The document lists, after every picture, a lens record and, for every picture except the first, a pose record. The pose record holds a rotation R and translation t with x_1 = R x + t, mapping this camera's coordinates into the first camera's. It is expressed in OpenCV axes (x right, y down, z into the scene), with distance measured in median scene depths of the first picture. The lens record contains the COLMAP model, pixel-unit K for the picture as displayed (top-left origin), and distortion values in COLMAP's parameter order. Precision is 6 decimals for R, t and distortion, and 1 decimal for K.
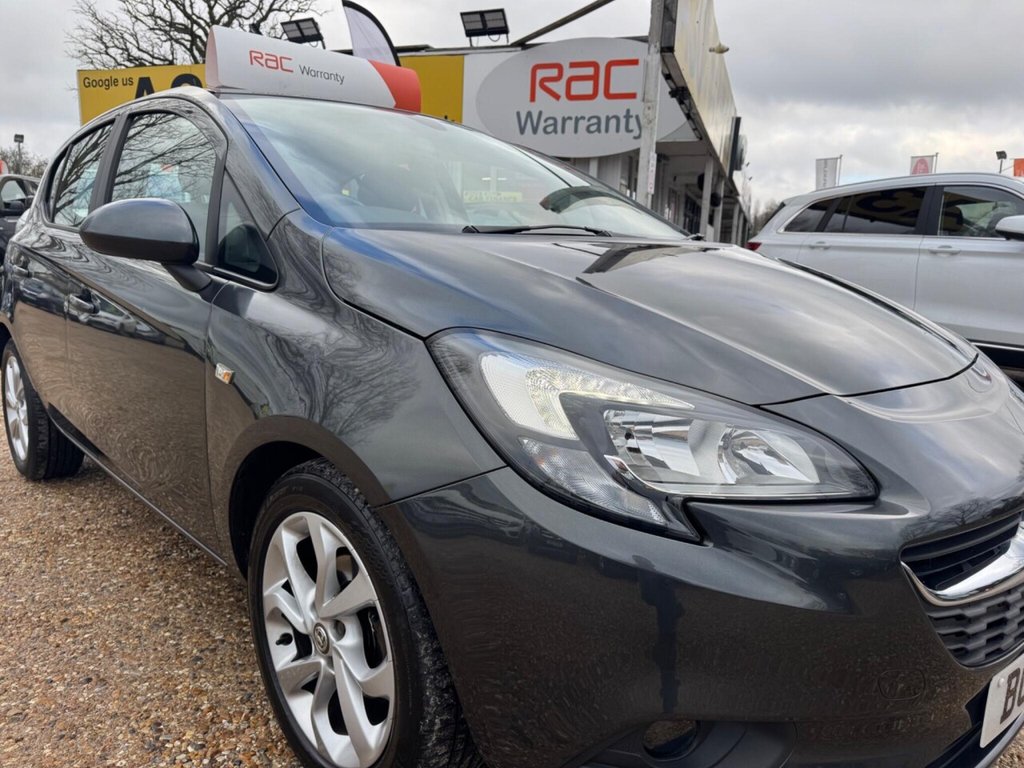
lens RADIAL K [[727.1, 0, 511.8], [0, 727.1, 389.7], [0, 0, 1]] dist [0.027160, -0.028024]
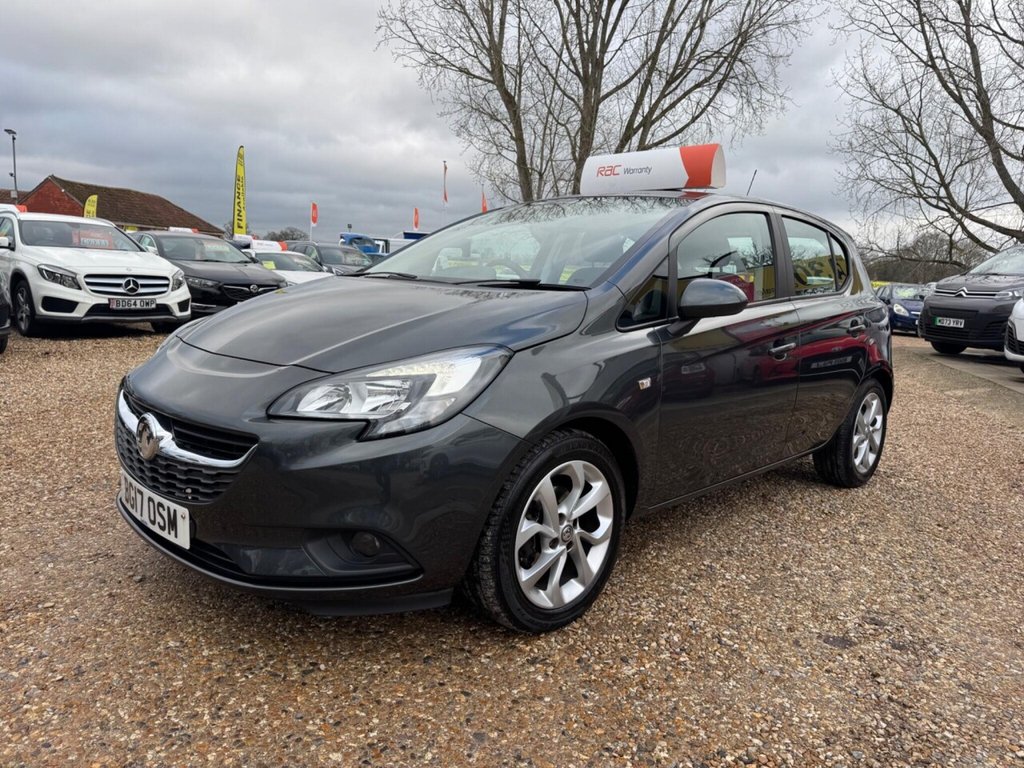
lens RADIAL K [[727.1, 0, 513.2], [0, 727.1, 380.2], [0, 0, 1]] dist [0.027160, -0.028024]
pose [[0.030537, 0.121829, -0.992081, 0.314558], [-0.229567, 0.966866, 0.111666, -0.041502], [0.972814, 0.224339, 0.057493, 0.216785]]
